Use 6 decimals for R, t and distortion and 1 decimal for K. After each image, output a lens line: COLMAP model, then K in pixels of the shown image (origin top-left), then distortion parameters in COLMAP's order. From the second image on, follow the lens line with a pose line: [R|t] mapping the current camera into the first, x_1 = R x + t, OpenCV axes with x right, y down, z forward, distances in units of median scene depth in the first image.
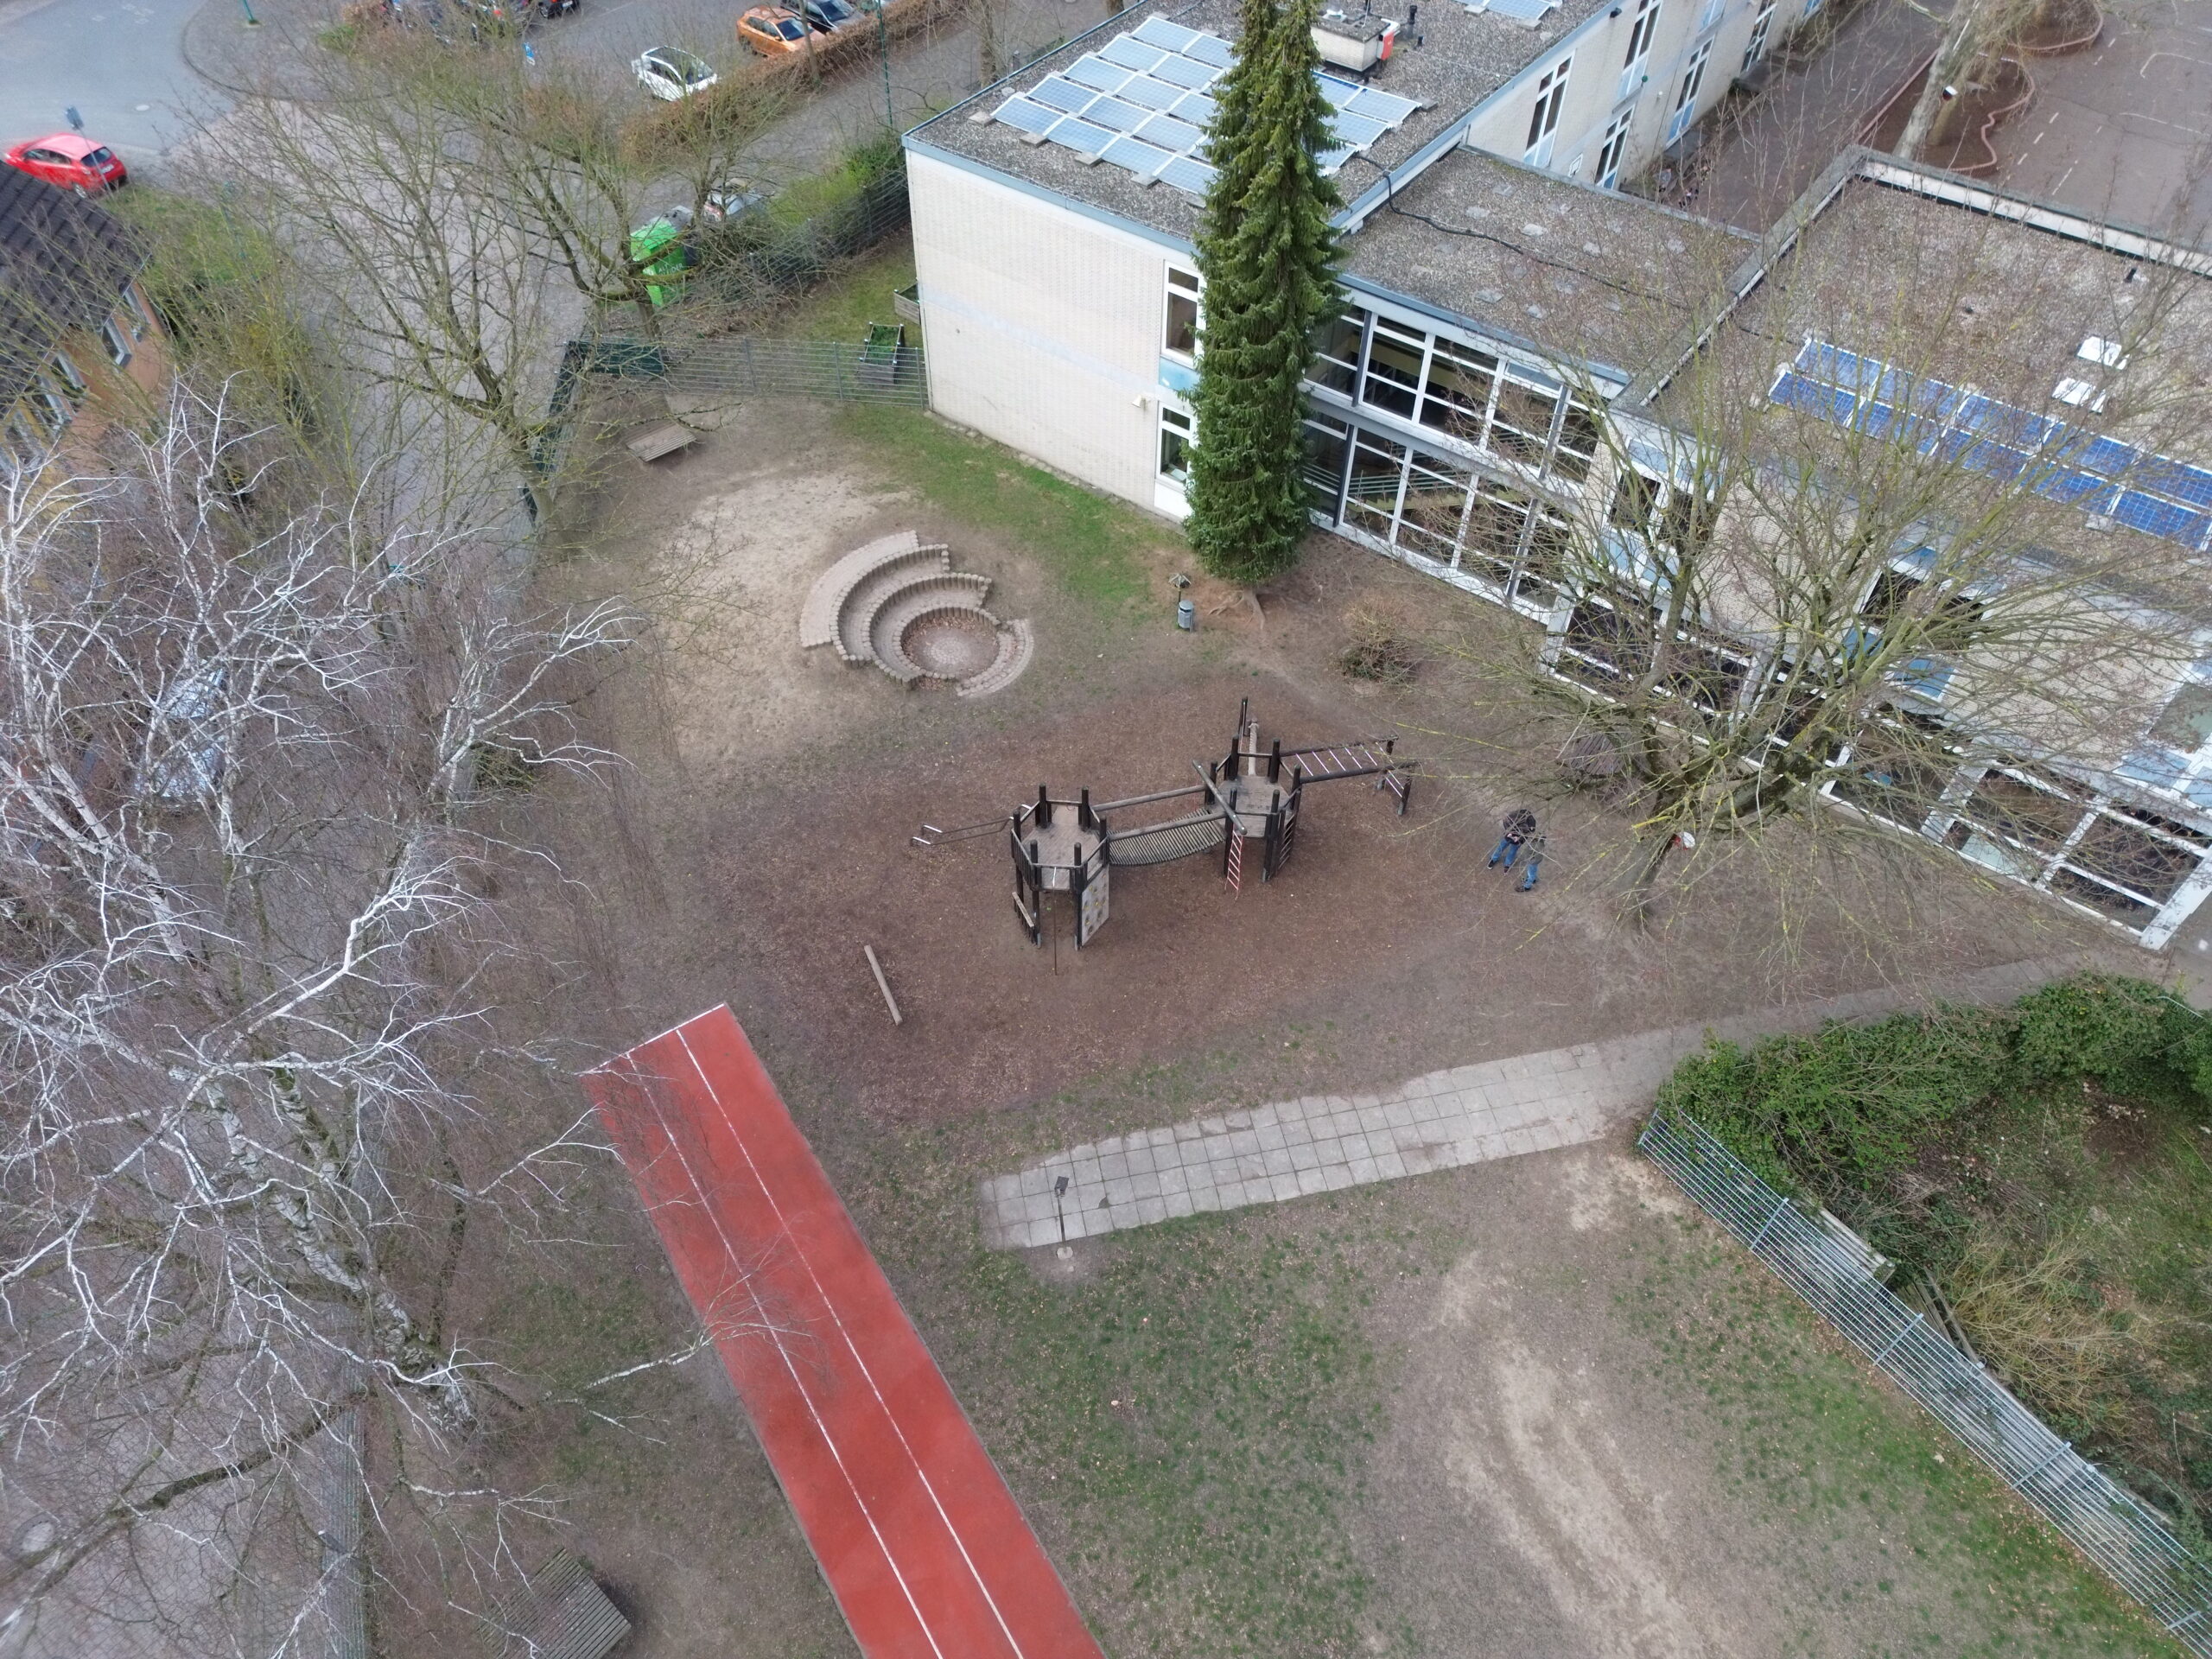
lens RADIAL K [[1554.2, 0, 1106.0], [0, 1554.2, 829.5], [0, 0, 1]] dist [0.088265, -0.069057]
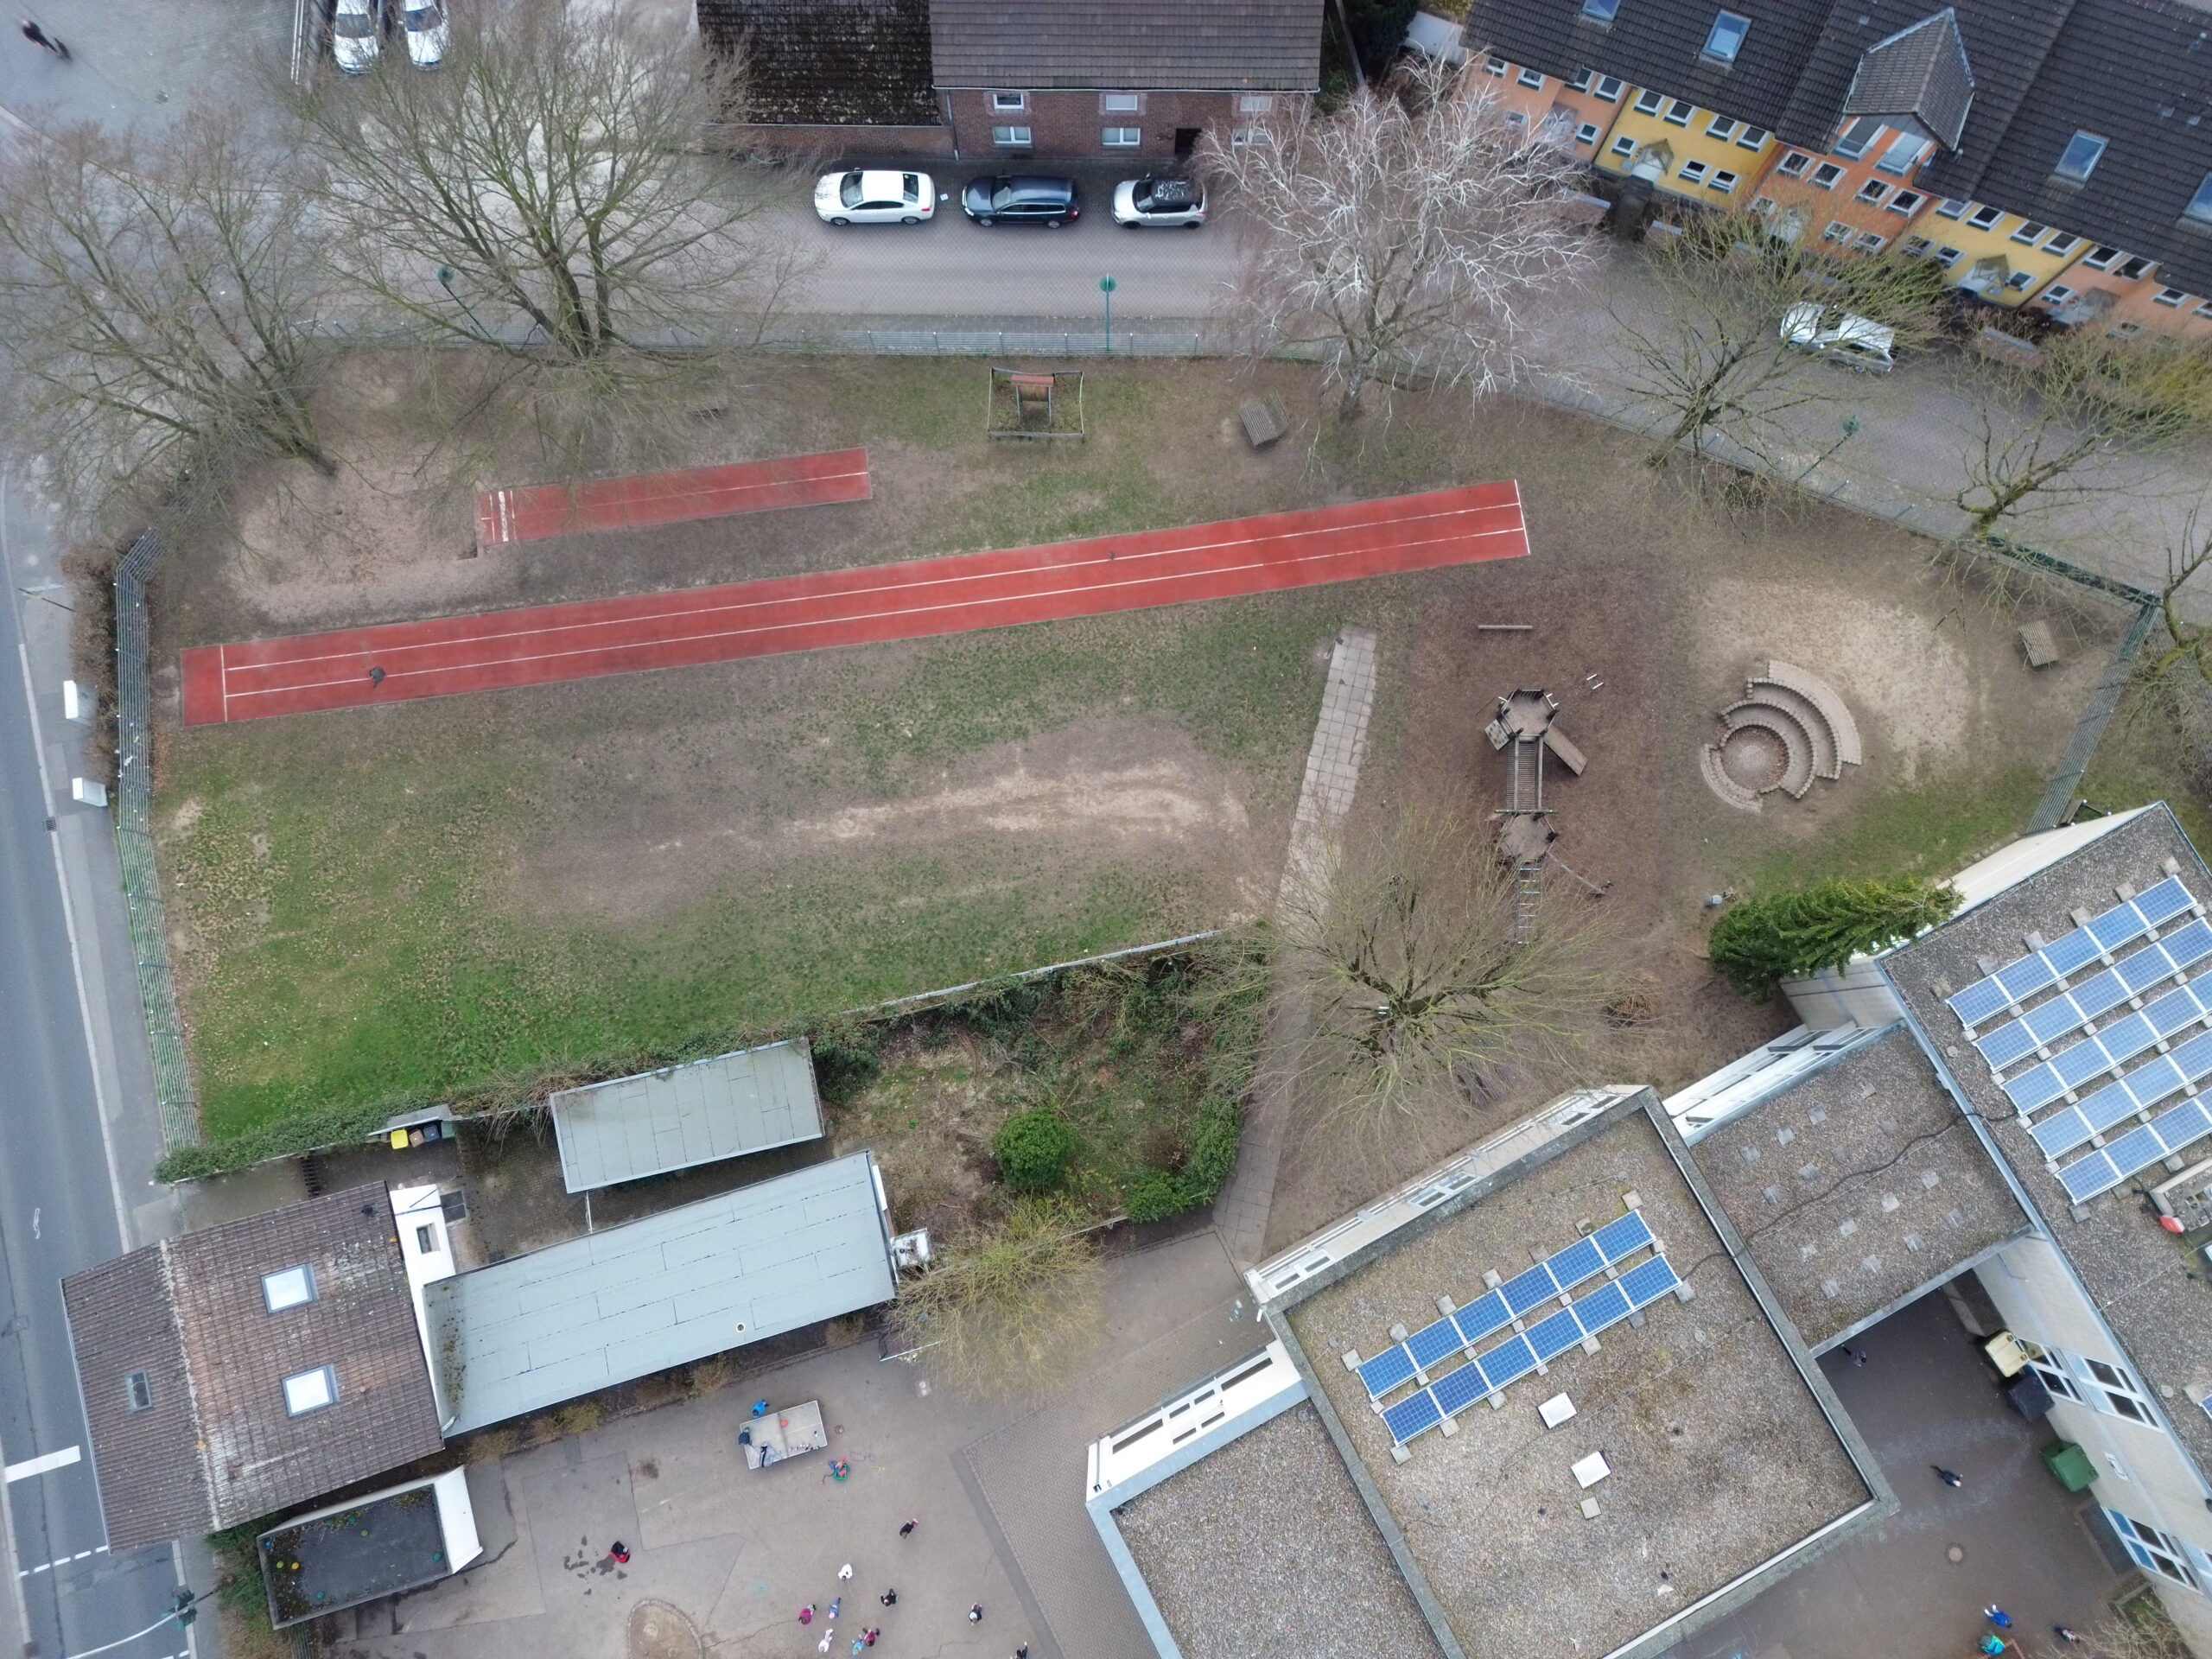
lens RADIAL K [[1554.2, 0, 1106.0], [0, 1554.2, 829.5], [0, 0, 1]] dist [0.088265, -0.069057]
pose [[-0.432991, 0.888789, -0.150241, 0.584700], [-0.670424, -0.206123, 0.712772, -1.007554], [0.602536, 0.409349, 0.685115, -0.504045]]
